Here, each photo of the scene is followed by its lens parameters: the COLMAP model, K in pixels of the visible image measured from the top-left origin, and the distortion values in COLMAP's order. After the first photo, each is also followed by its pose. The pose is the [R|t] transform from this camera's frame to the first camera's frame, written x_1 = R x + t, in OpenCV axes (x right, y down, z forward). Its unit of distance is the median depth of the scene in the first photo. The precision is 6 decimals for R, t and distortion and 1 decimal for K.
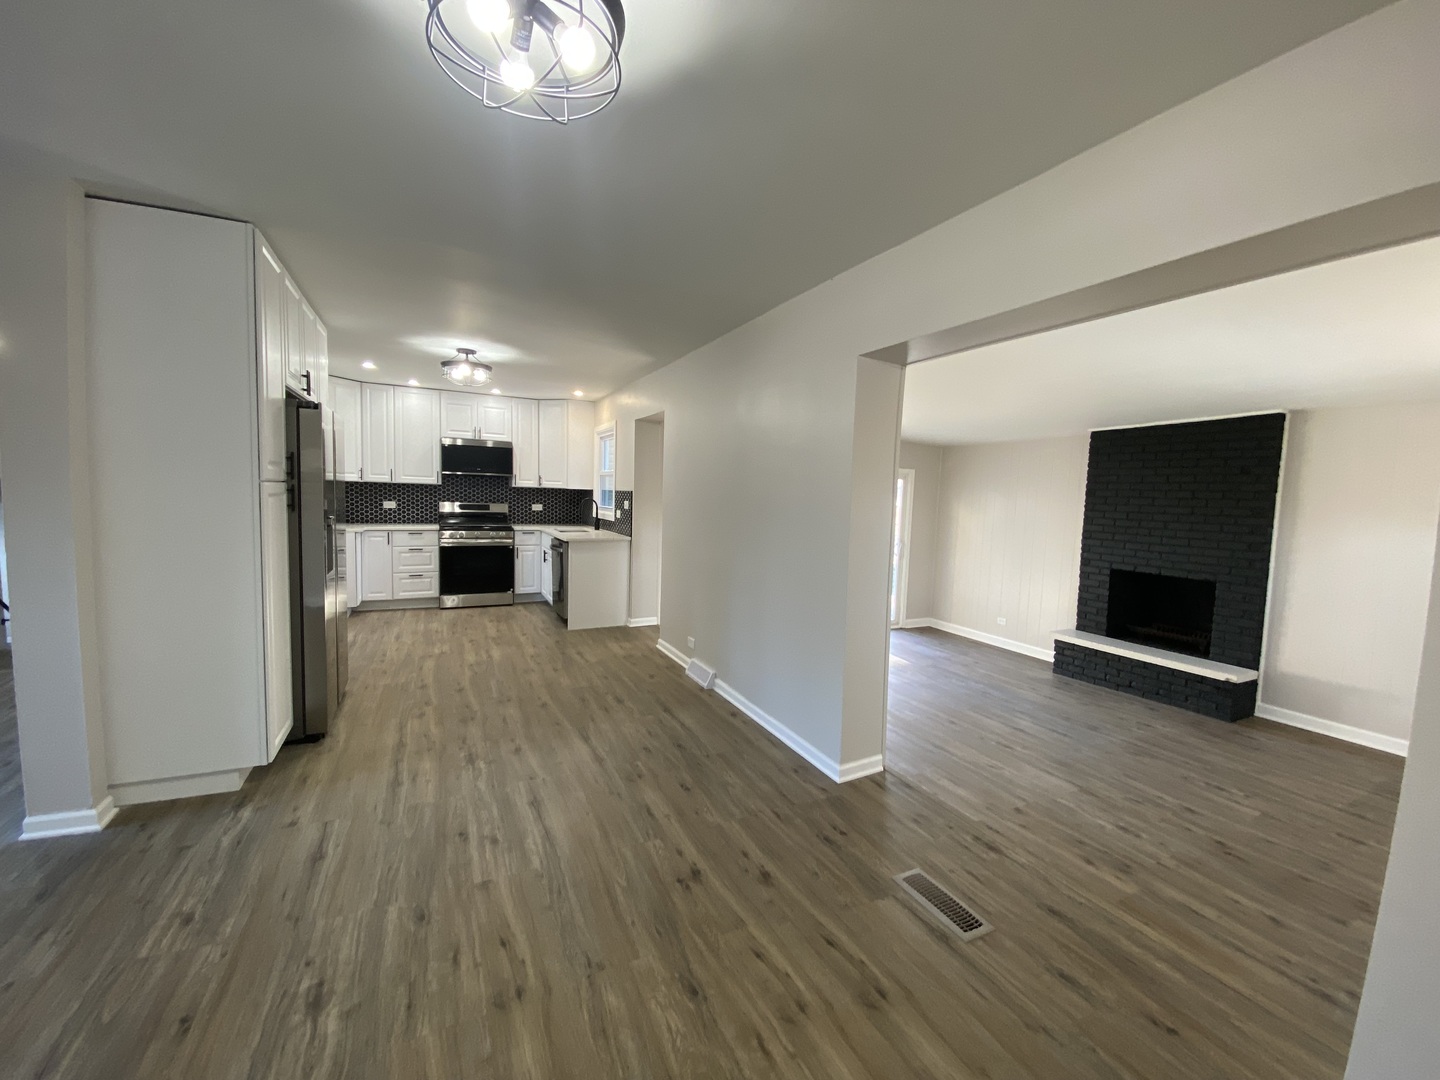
lens RADIAL K [[583.1, 0, 745.2], [0, 583.1, 535.9], [0, 0, 1]] dist [0.005121, -0.011459]
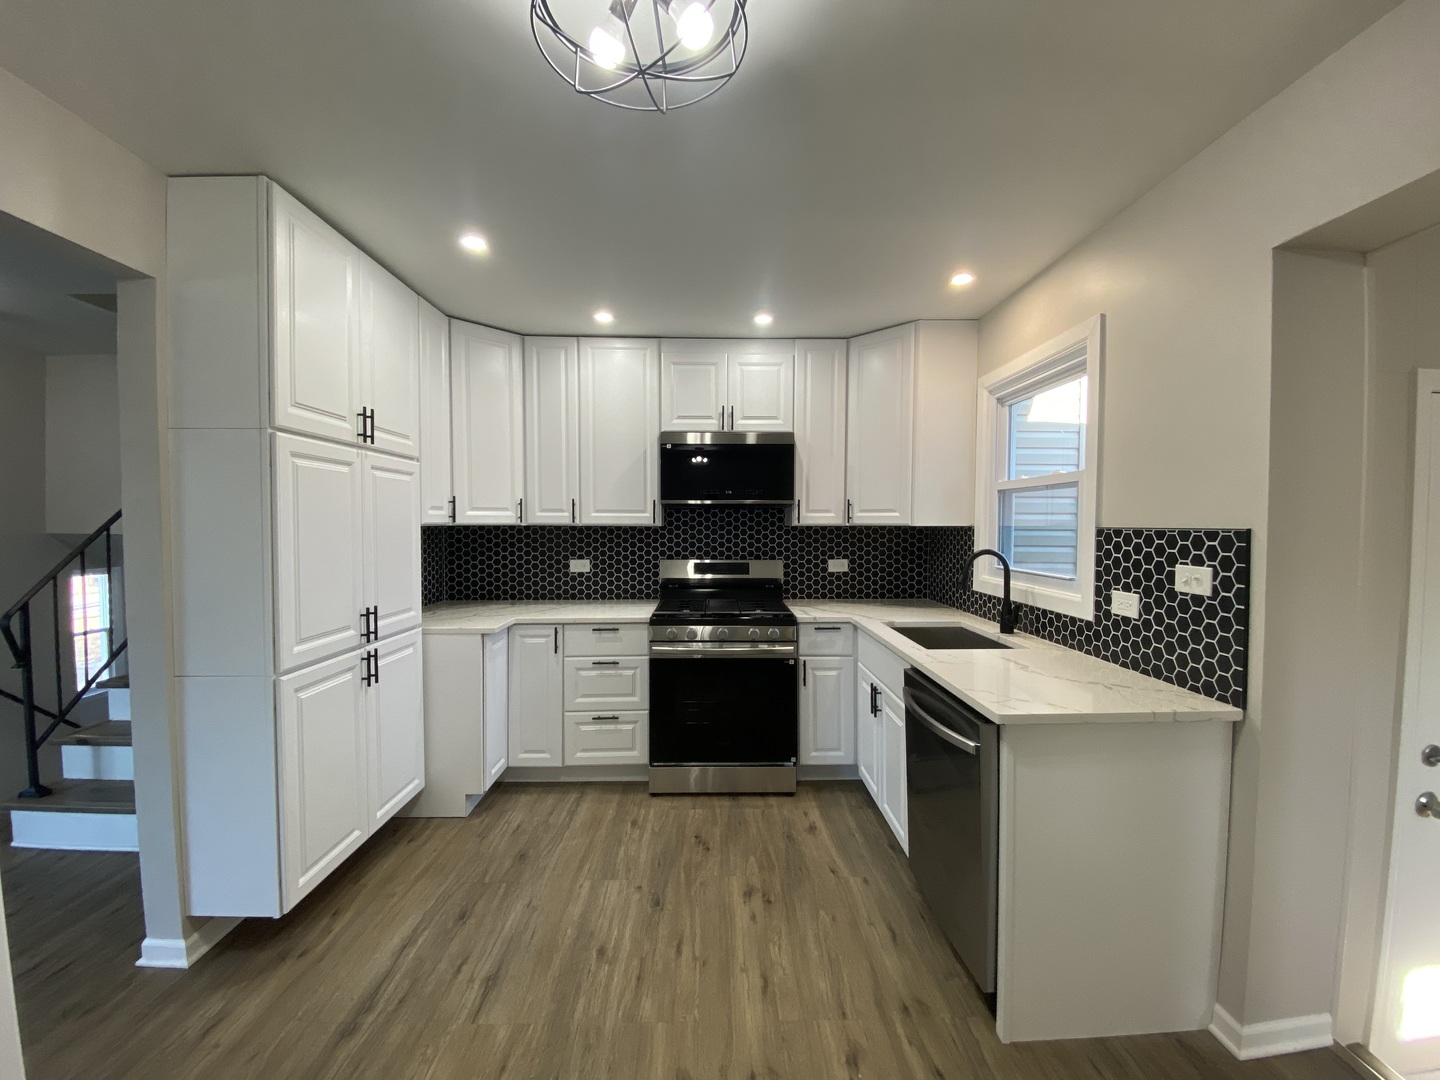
lens RADIAL K [[583.1, 0, 728.5], [0, 583.1, 538.2], [0, 0, 1]] dist [0.005121, -0.011459]
pose [[0.890002, -0.020505, -0.455495, -0.245832], [-0.003713, 0.998629, -0.052211, -0.051979], [0.455941, 0.048159, 0.888706, 0.590657]]
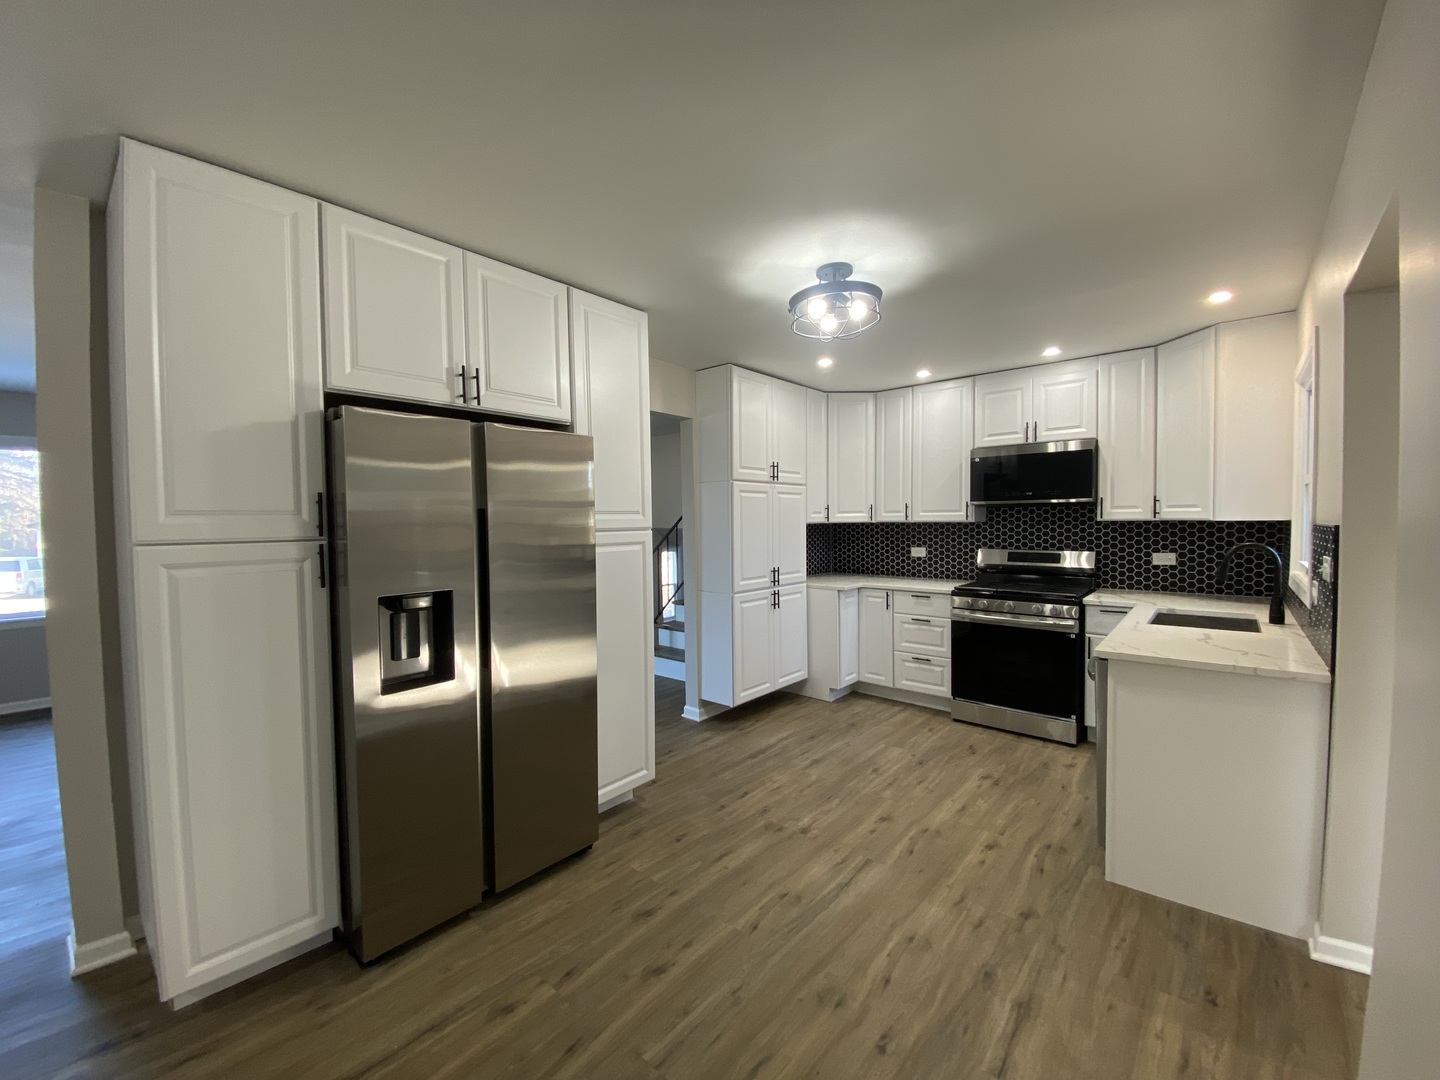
lens RADIAL K [[583.1, 0, 719.6], [0, 583.1, 536.0], [0, 0, 1]] dist [0.005121, -0.011459]
pose [[0.351525, -0.011076, -0.936113, -0.018667], [-0.042528, 0.998709, -0.027786, -0.043048], [0.935212, 0.049579, 0.350600, 0.519241]]
